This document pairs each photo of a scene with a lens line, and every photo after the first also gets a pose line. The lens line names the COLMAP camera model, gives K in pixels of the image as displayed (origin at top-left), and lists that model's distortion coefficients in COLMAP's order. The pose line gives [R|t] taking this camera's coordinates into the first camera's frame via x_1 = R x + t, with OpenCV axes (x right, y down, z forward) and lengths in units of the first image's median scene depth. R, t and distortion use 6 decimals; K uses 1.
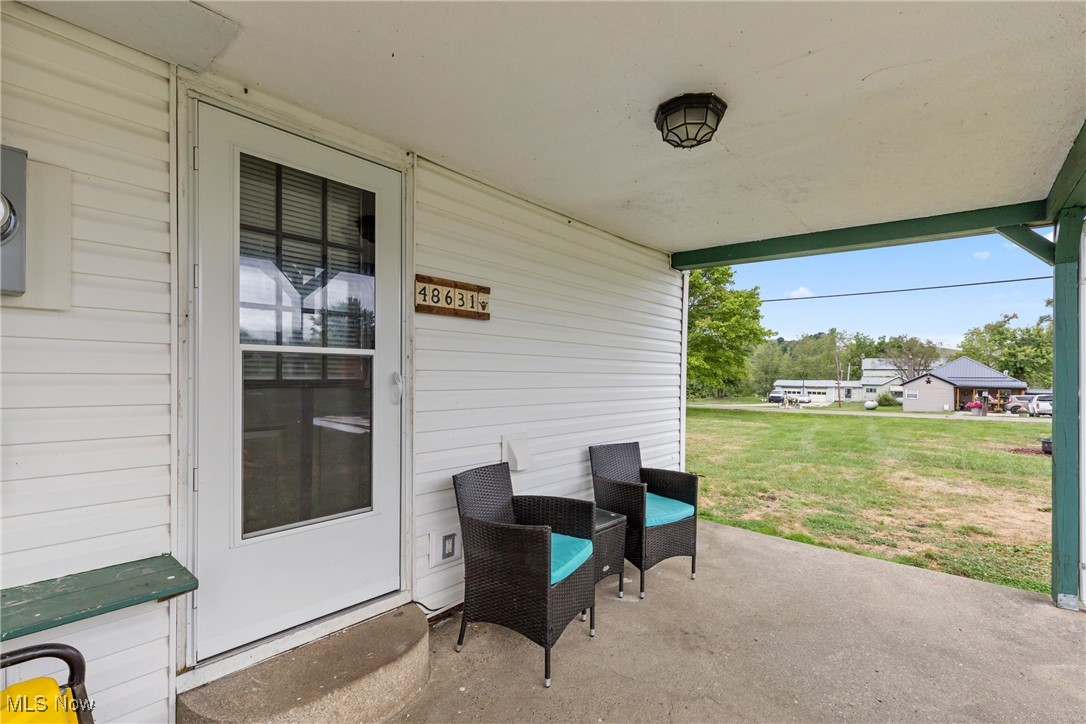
lens RADIAL K [[492.0, 0, 546.4], [0, 492.0, 370.7], [0, 0, 1]] dist [0.003610, -0.002842]
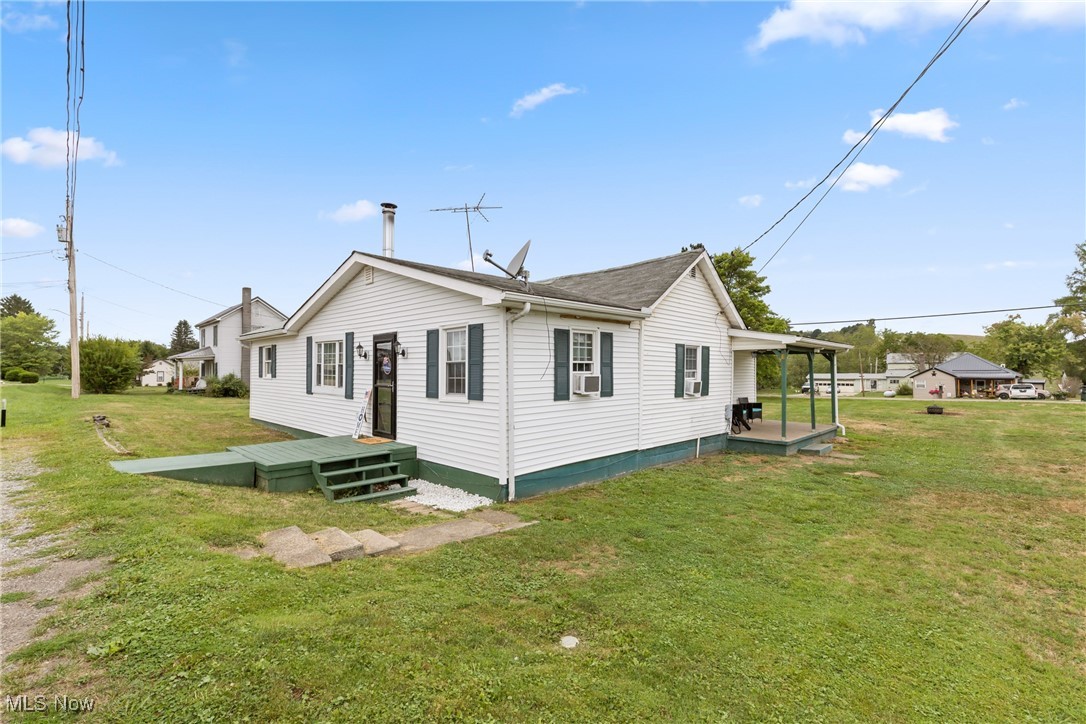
lens RADIAL K [[492.0, 0, 543.6], [0, 492.0, 365.8], [0, 0, 1]] dist [0.003610, -0.002842]
pose [[0.997694, -0.013408, -0.066536, -0.080876], [0.013461, 0.999909, 0.000362, -0.008855], [0.066526, -0.001257, 0.997784, -0.212623]]
